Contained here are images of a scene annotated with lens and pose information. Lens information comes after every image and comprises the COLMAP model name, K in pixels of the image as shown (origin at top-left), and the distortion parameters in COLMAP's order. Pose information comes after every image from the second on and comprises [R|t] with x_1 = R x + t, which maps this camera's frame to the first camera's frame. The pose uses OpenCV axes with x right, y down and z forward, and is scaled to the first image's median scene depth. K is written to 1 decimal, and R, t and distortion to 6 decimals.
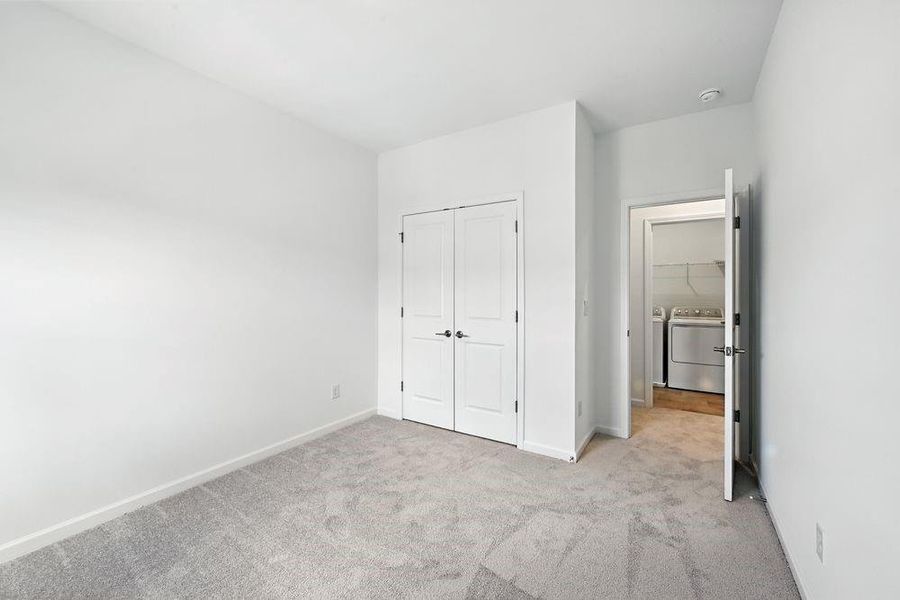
lens RADIAL K [[364.7, 0, 449.1], [0, 364.7, 289.6], [0, 0, 1]] dist [-0.000826, -0.000148]
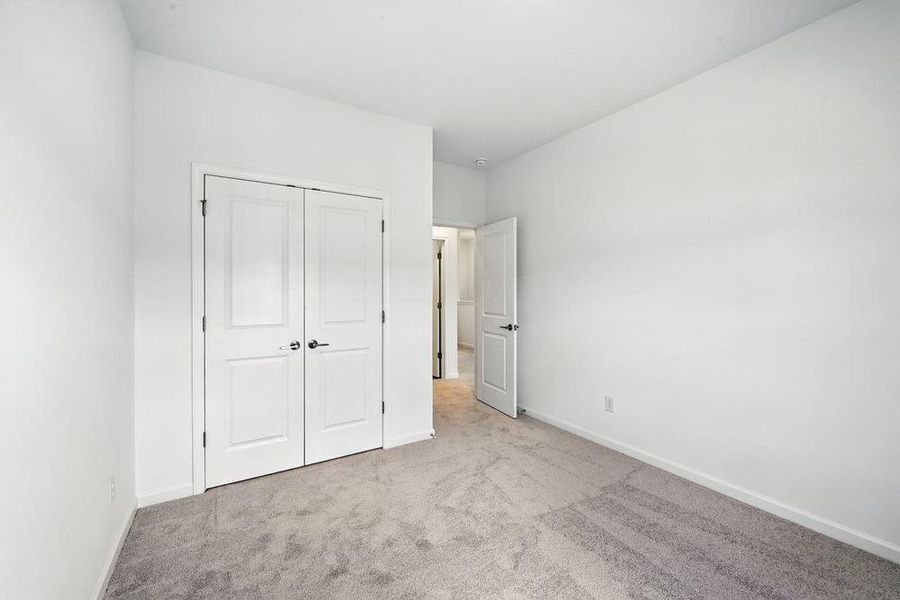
lens RADIAL K [[364.7, 0, 449.1], [0, 364.7, 289.6], [0, 0, 1]] dist [-0.000826, -0.000148]
pose [[0.447540, 0.003114, 0.894258, -0.622079], [0.005394, 0.999966, -0.006182, 0.007842], [-0.894248, 0.007590, 0.447508, 0.393682]]
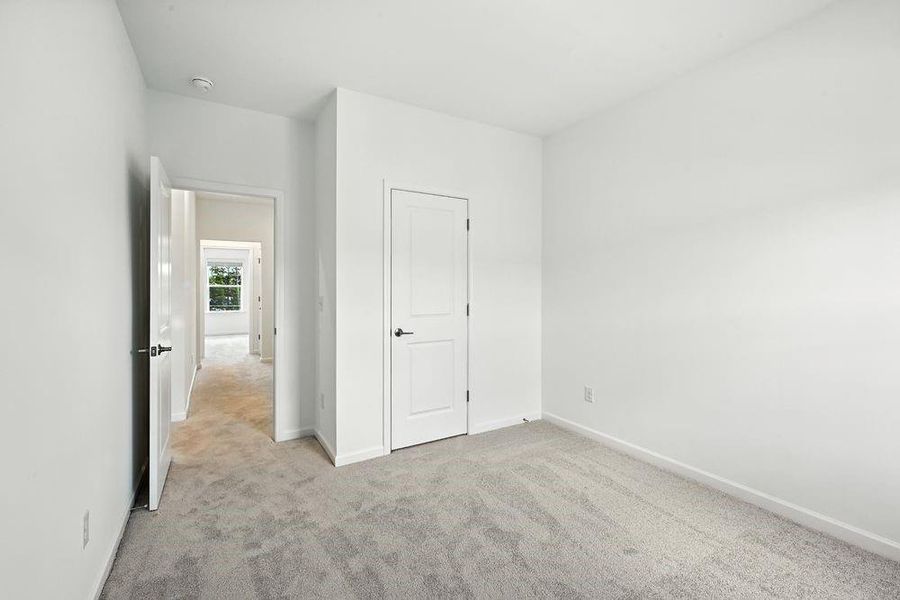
lens RADIAL K [[391.1, 0, 449.8], [0, 391.1, 284.3], [0, 0, 1]] dist [0.000797, -0.000036]
pose [[0.460619, 0.003655, 0.887591, -0.840056], [0.002541, 0.999982, -0.005436, 0.006078], [-0.887594, 0.004759, 0.460601, 0.526474]]
